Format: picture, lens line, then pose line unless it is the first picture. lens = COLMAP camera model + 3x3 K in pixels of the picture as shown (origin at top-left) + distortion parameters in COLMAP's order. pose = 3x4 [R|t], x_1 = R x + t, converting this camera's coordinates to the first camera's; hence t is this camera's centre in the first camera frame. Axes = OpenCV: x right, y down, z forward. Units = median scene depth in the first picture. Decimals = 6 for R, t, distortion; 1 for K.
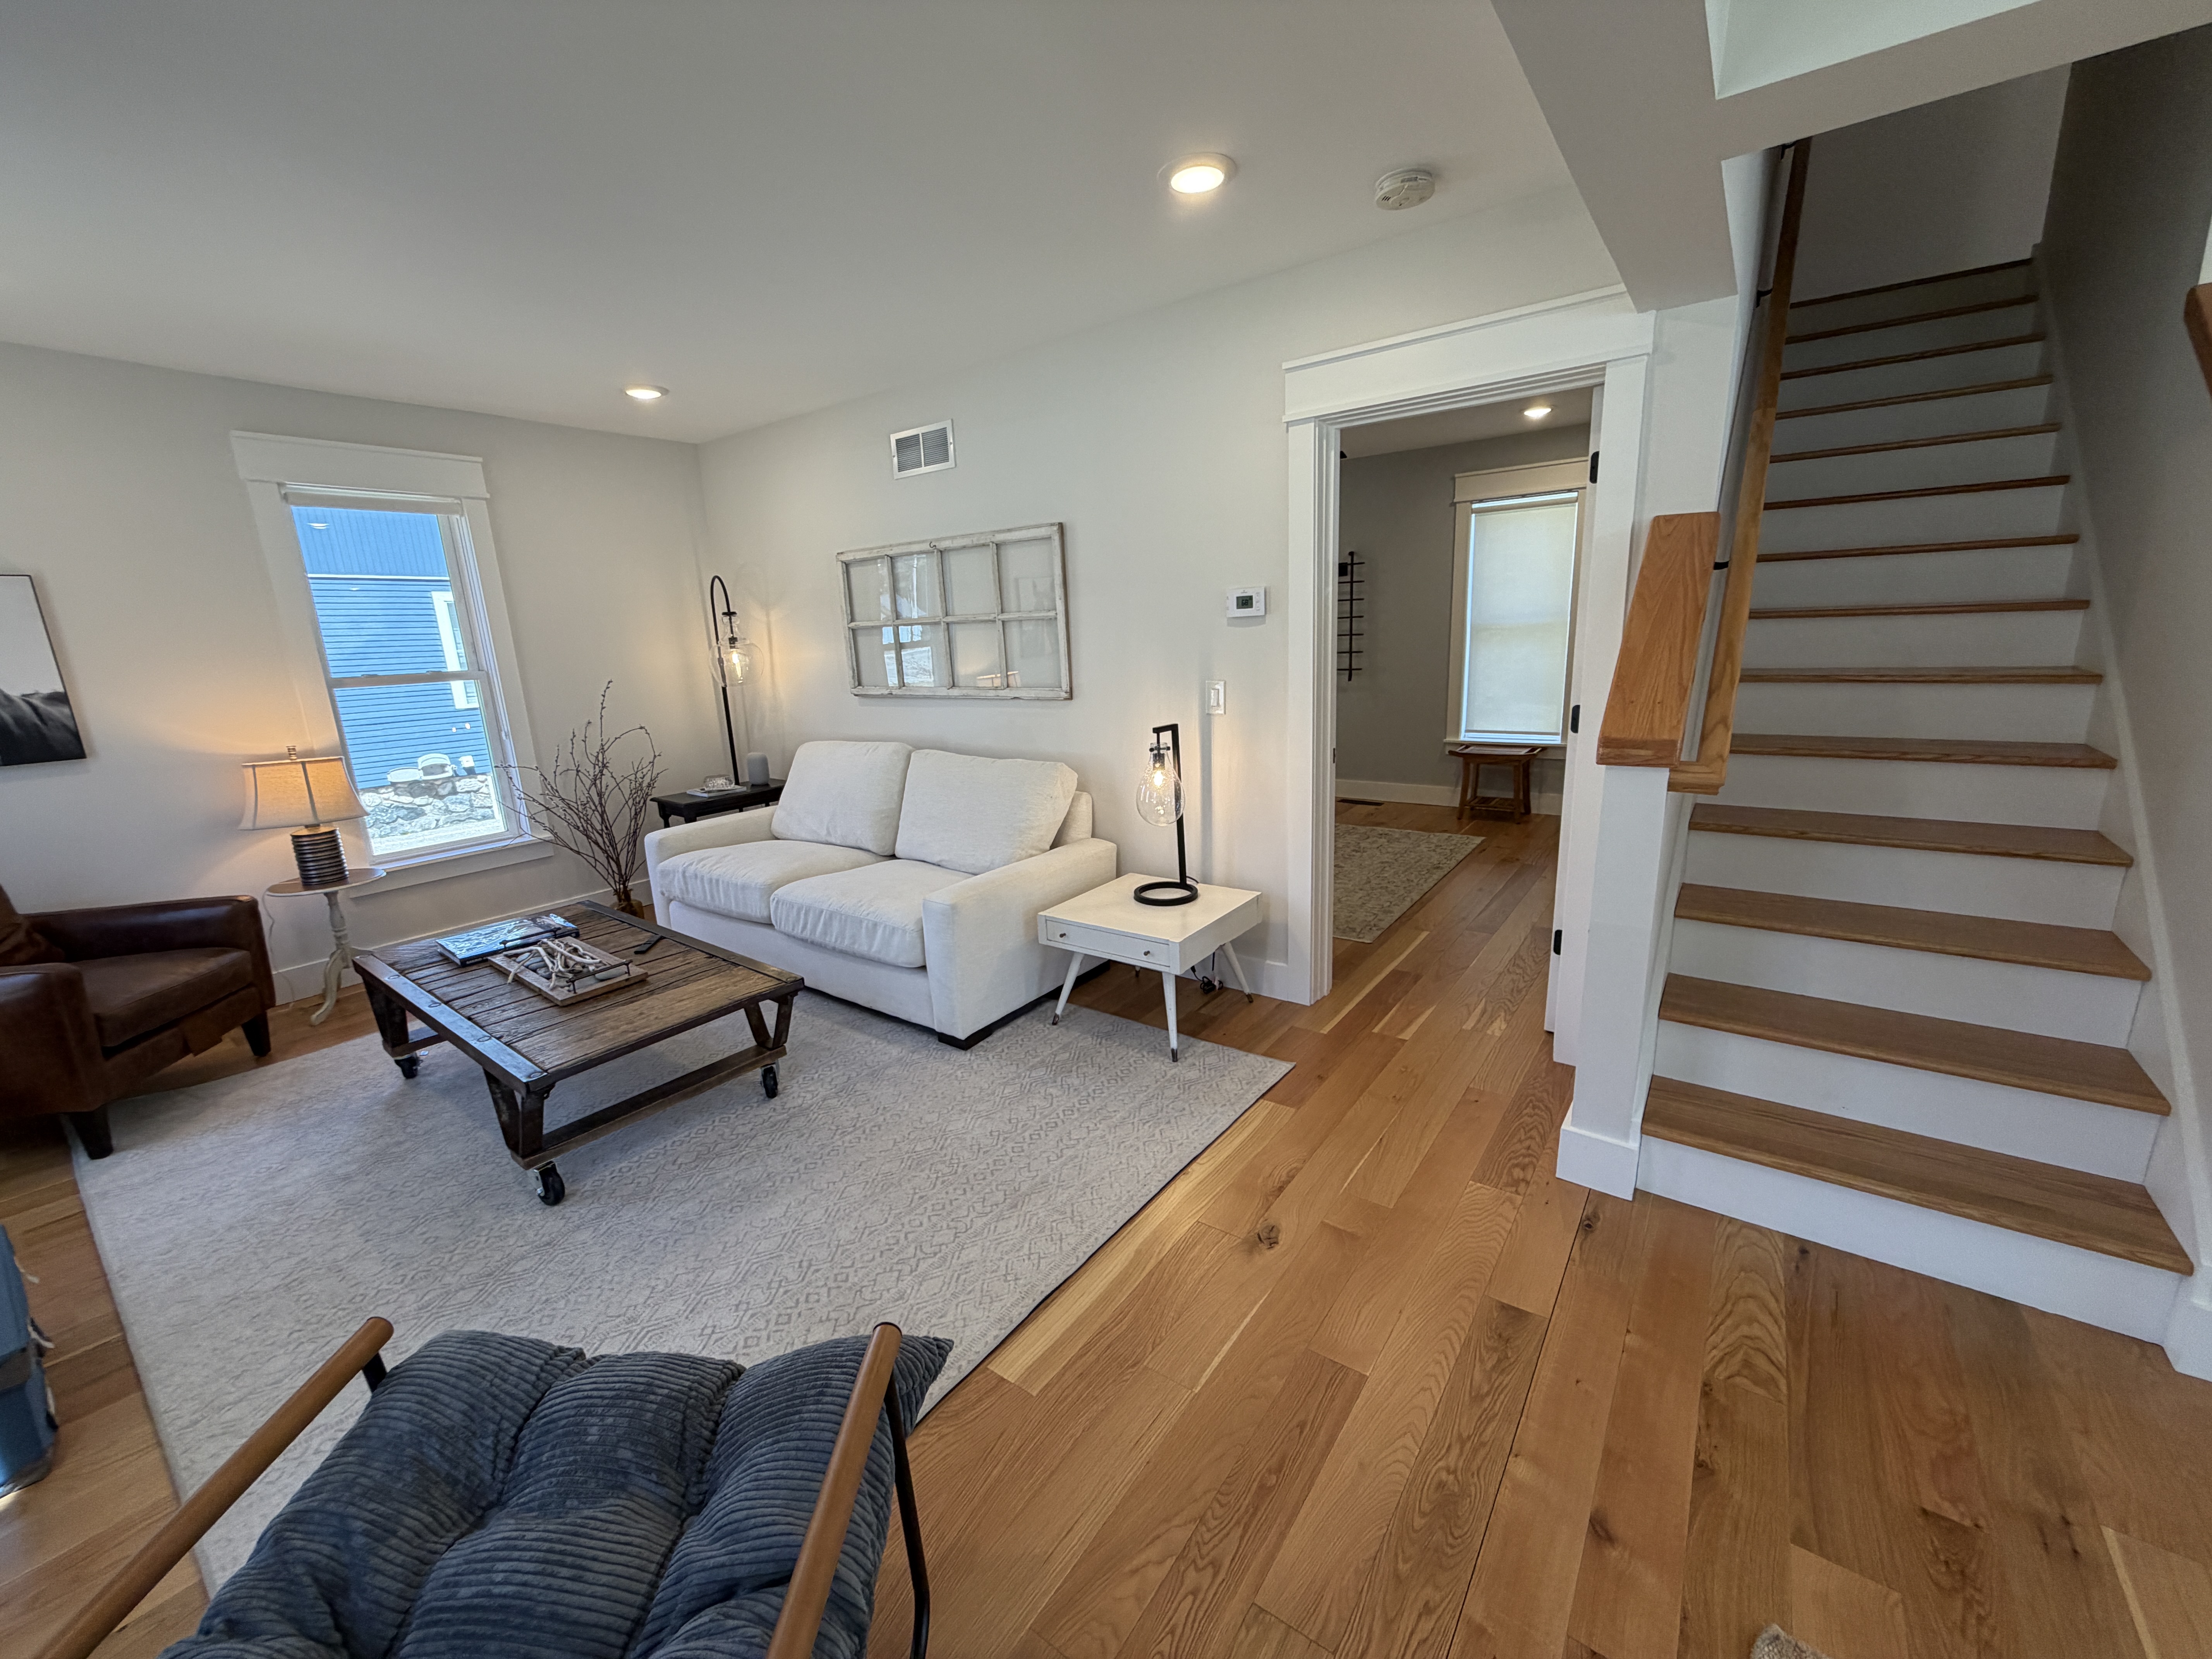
lens RADIAL K [[886.7, 0, 1107.4], [0, 886.7, 830.7], [0, 0, 1]] dist [-0.002003, 0.000366]
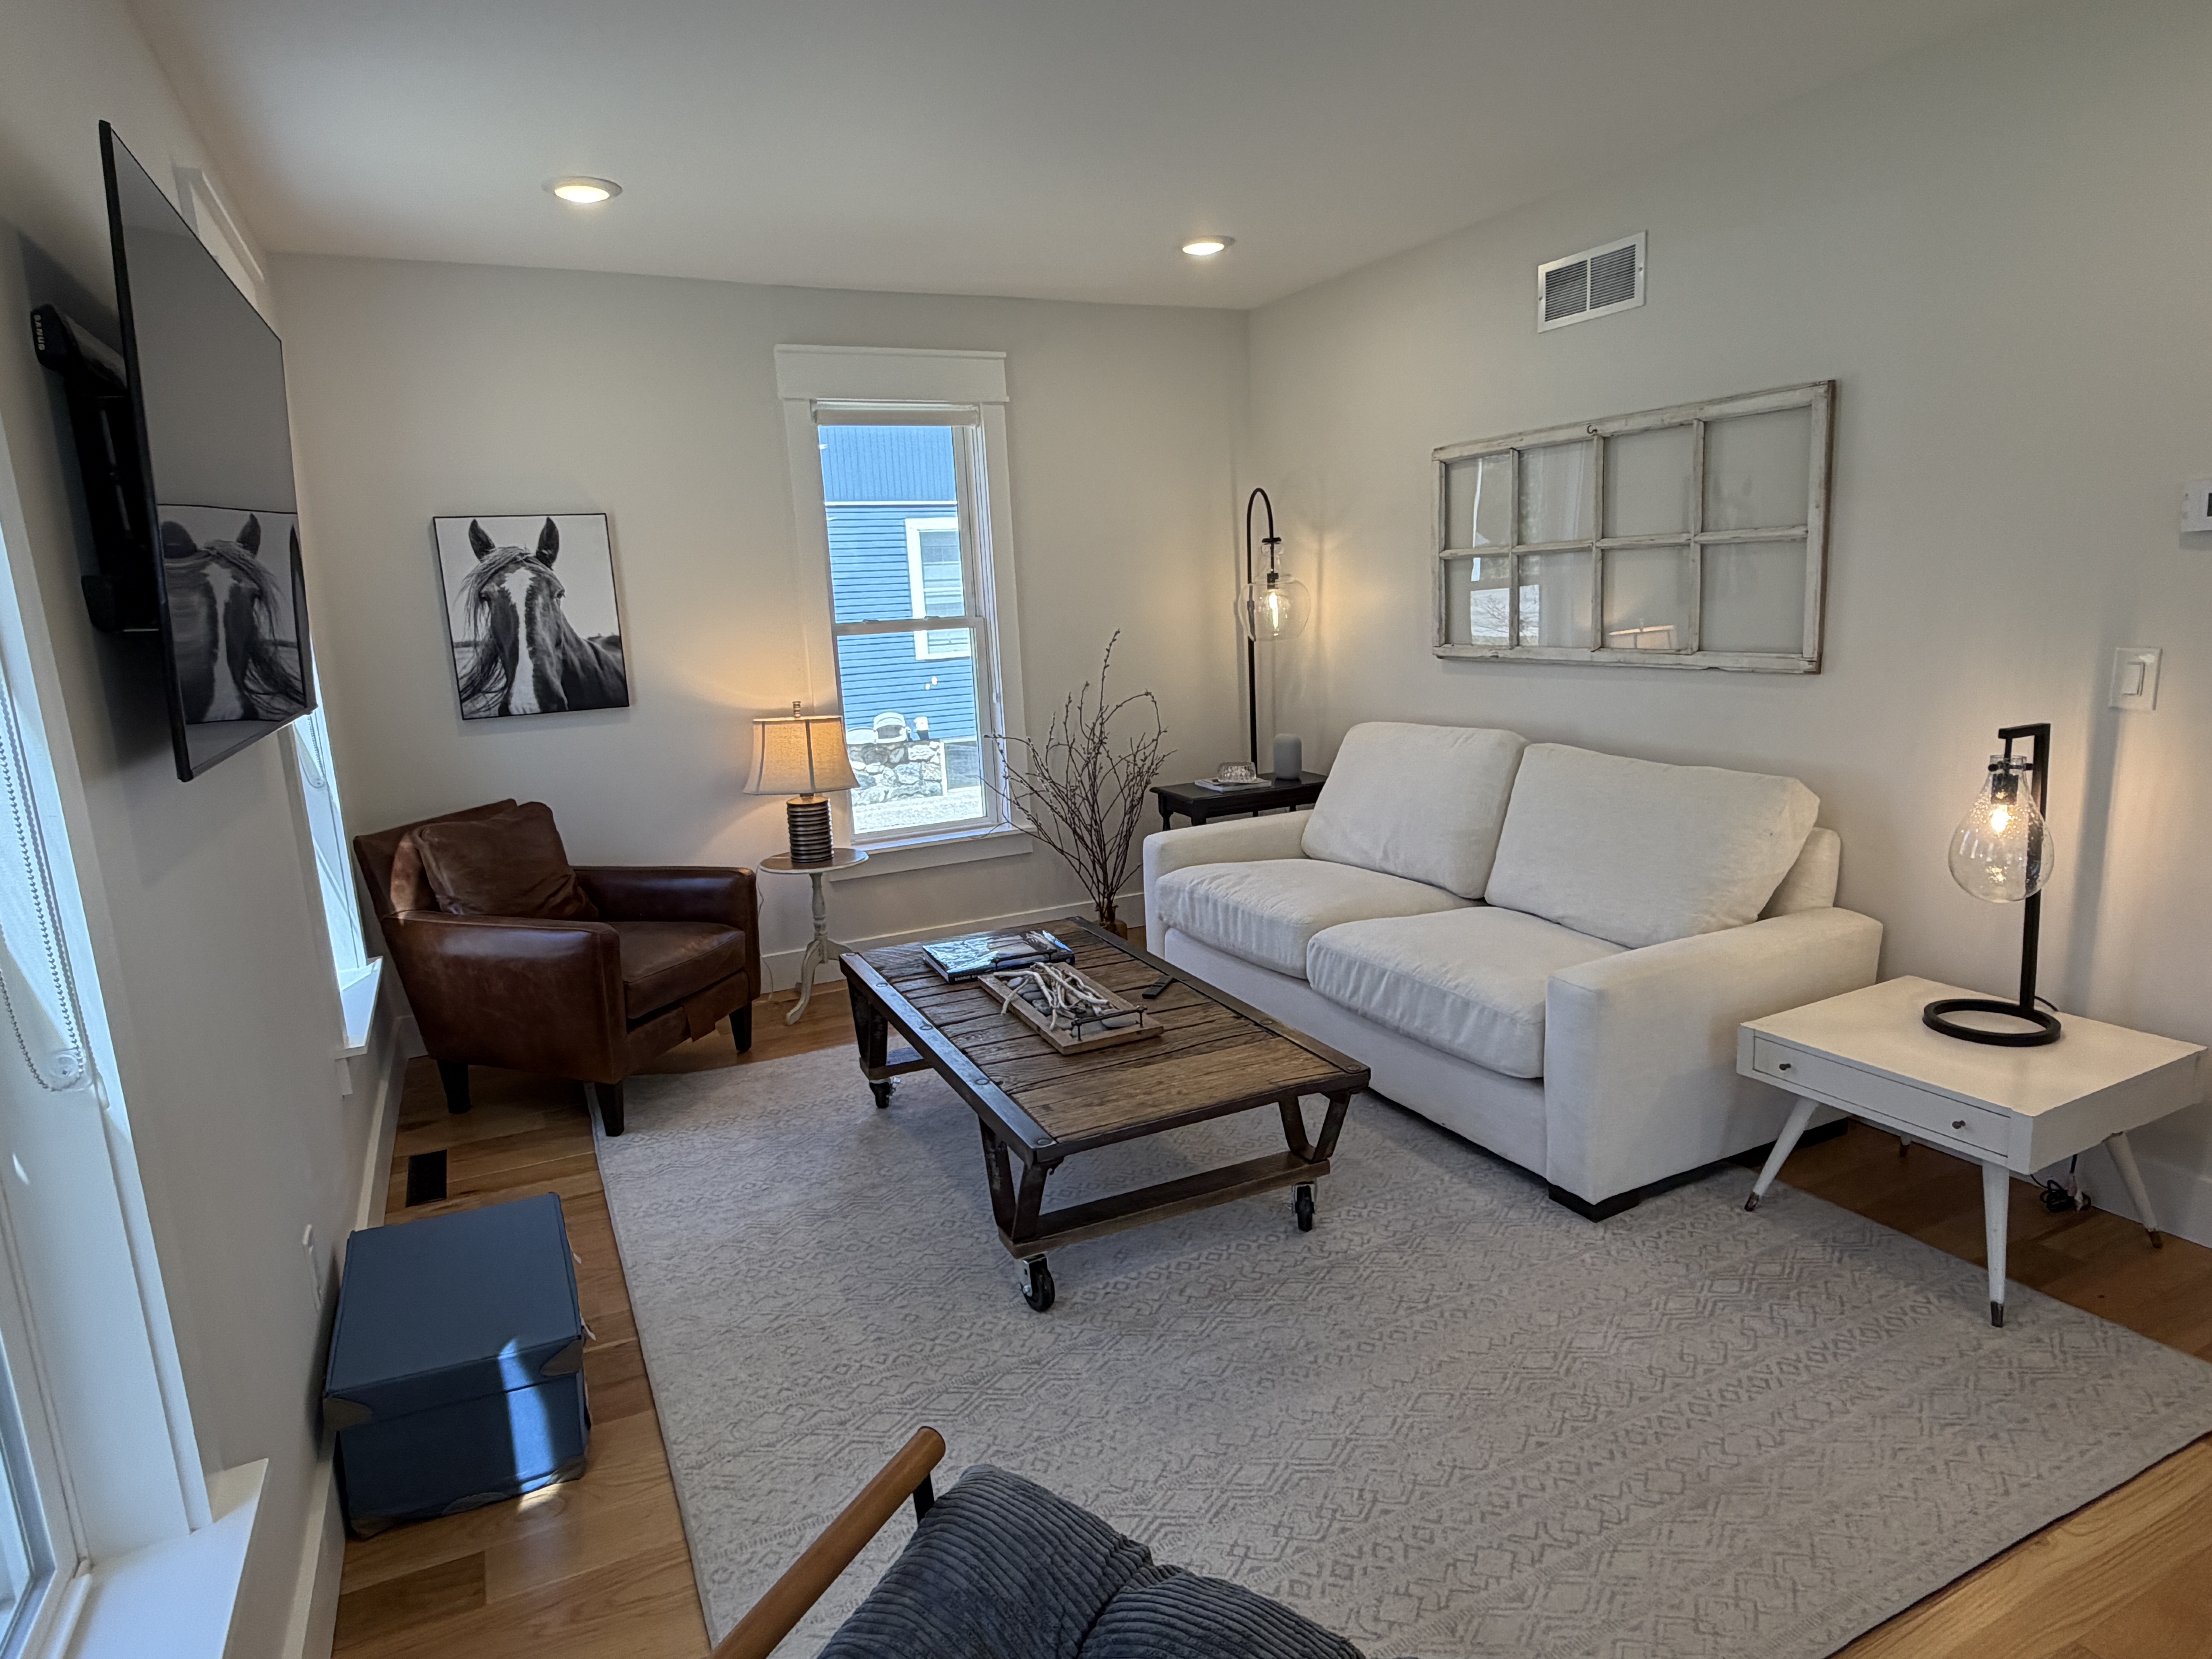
lens RADIAL K [[1299.2, 0, 1096.3], [0, 1299.2, 836.7], [0, 0, 1]] dist [-0.000035, 0.000495]
pose [[0.886706, 0.086022, -0.454261, -0.077101], [-0.091245, 0.995774, 0.010459, -0.003814], [0.453241, 0.032175, 0.890807, 0.000857]]
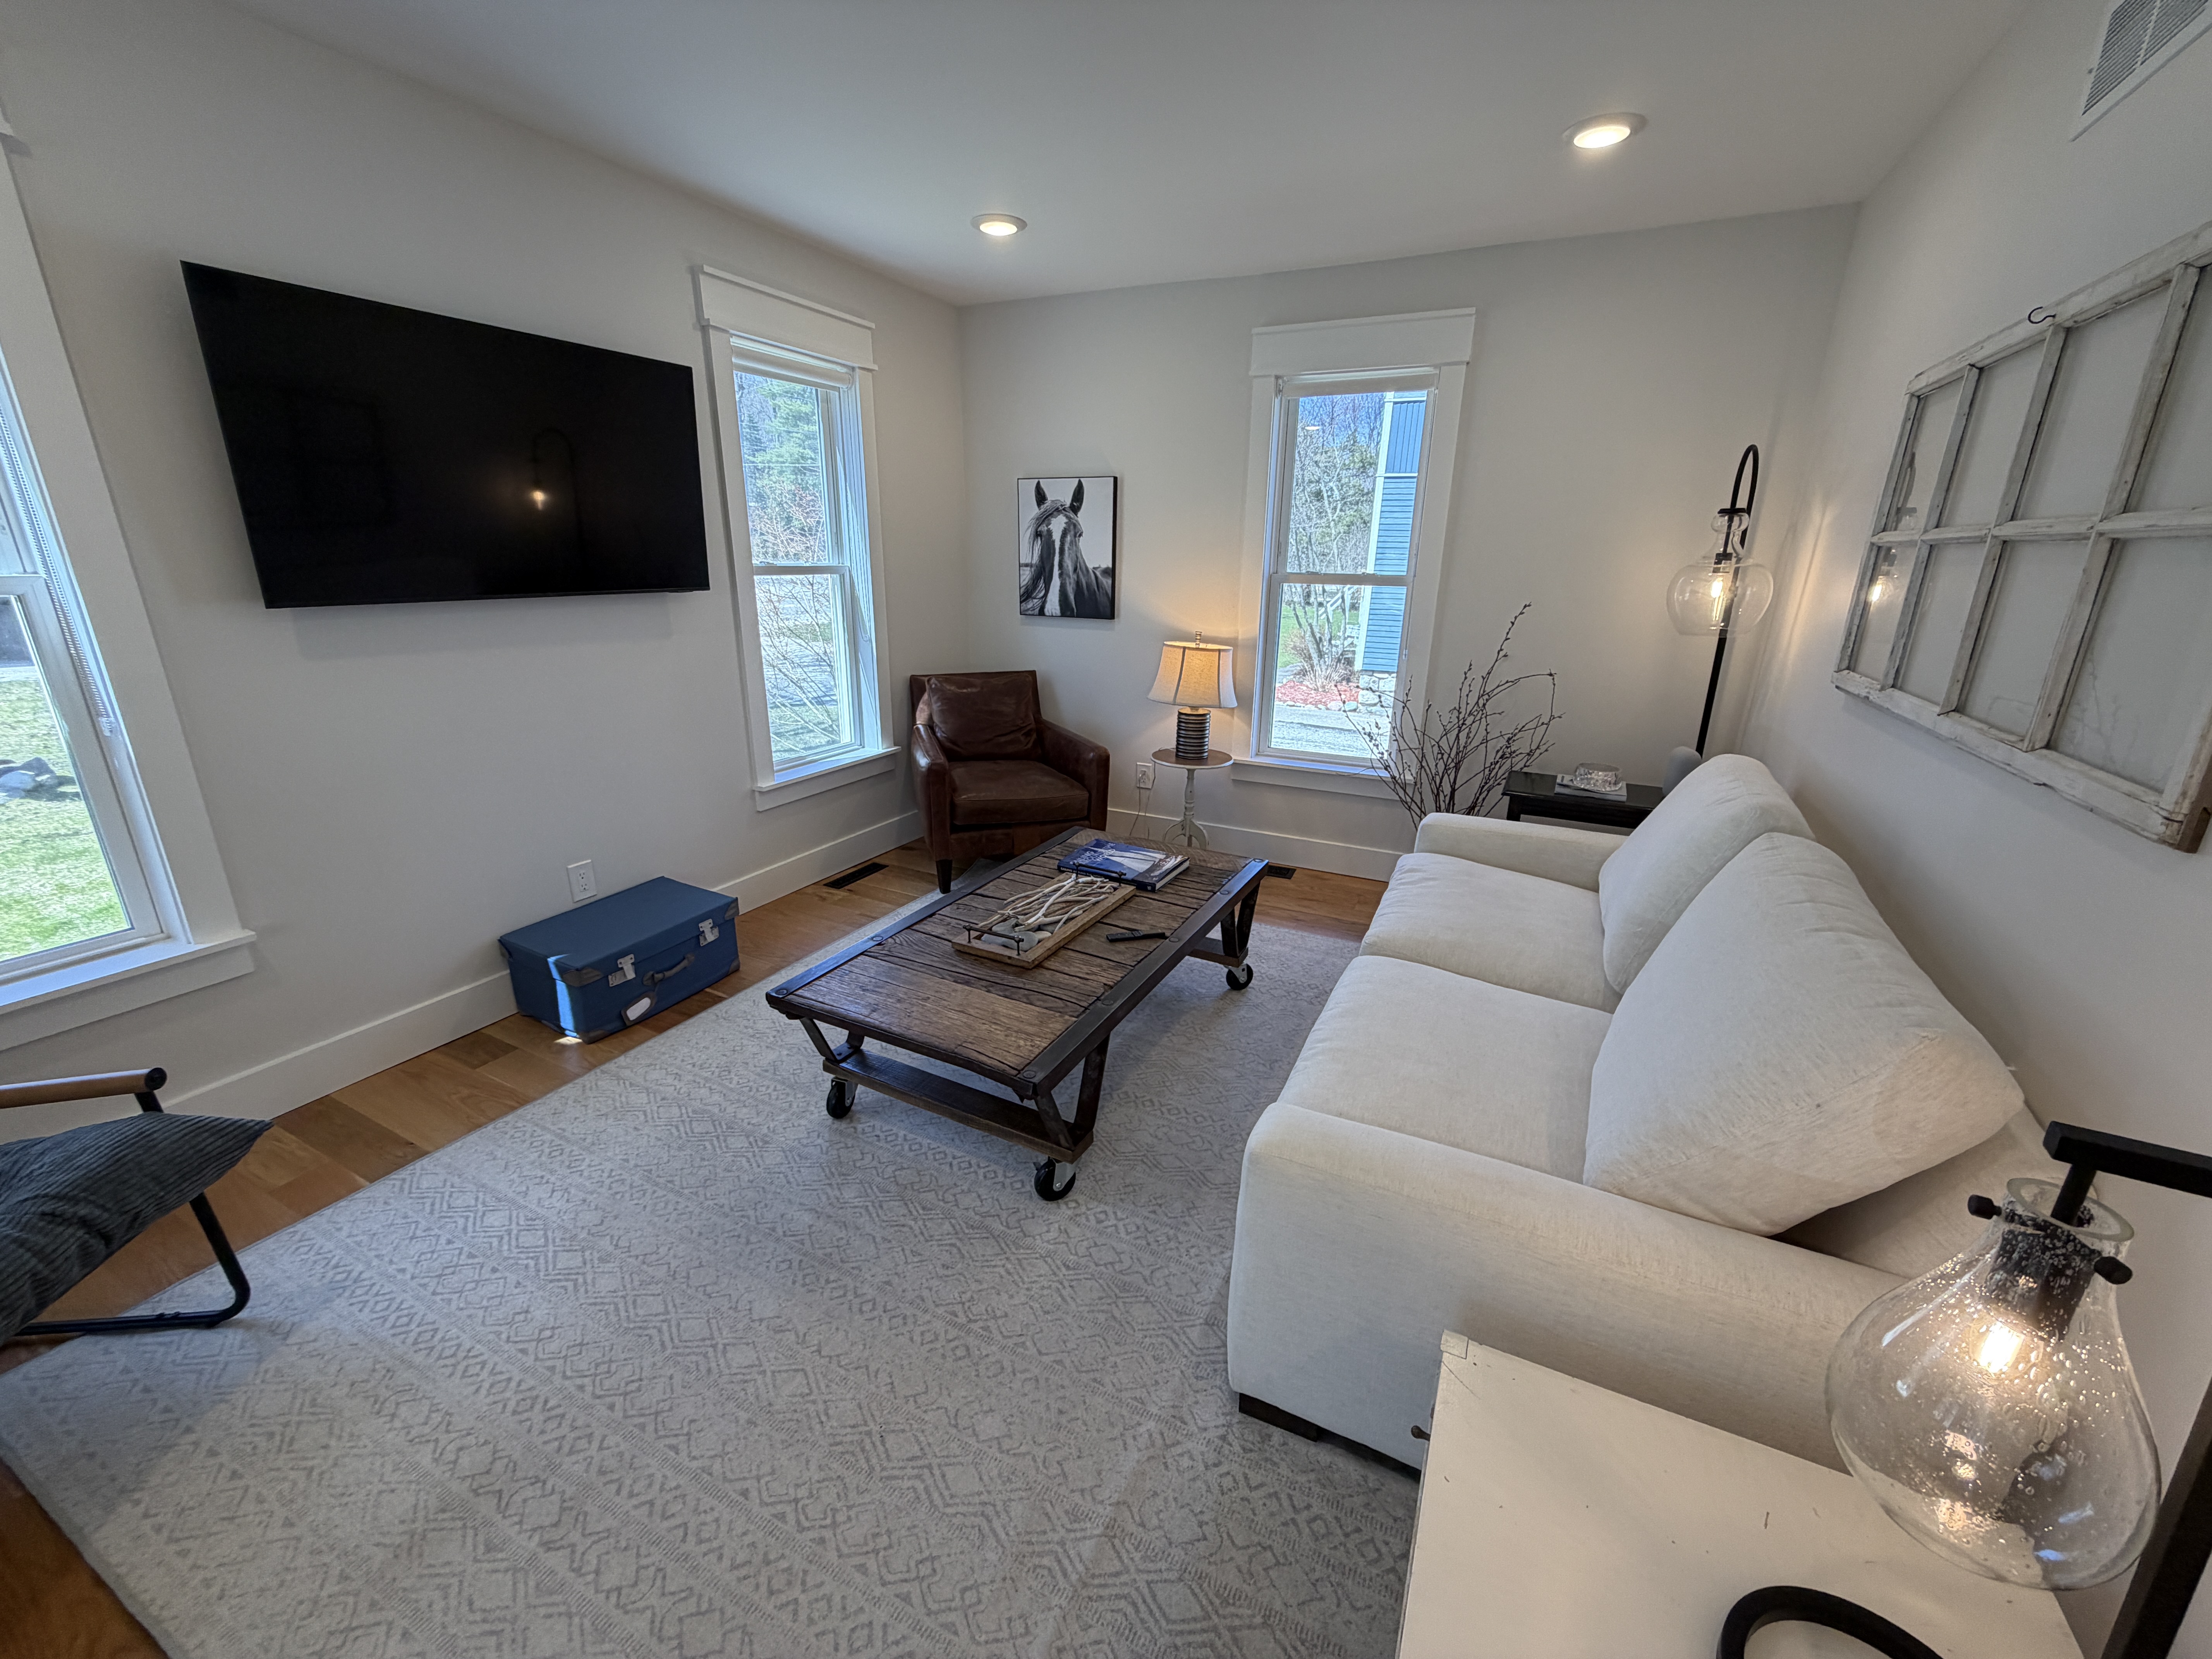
lens RADIAL K [[886.7, 0, 1101.5], [0, 886.7, 829.0], [0, 0, 1]] dist [-0.002003, 0.000366]
pose [[0.162437, 0.337670, -0.927143, 0.176110], [-0.242805, 0.924408, 0.294134, -0.180351], [0.956379, 0.177336, 0.232146, 0.742921]]
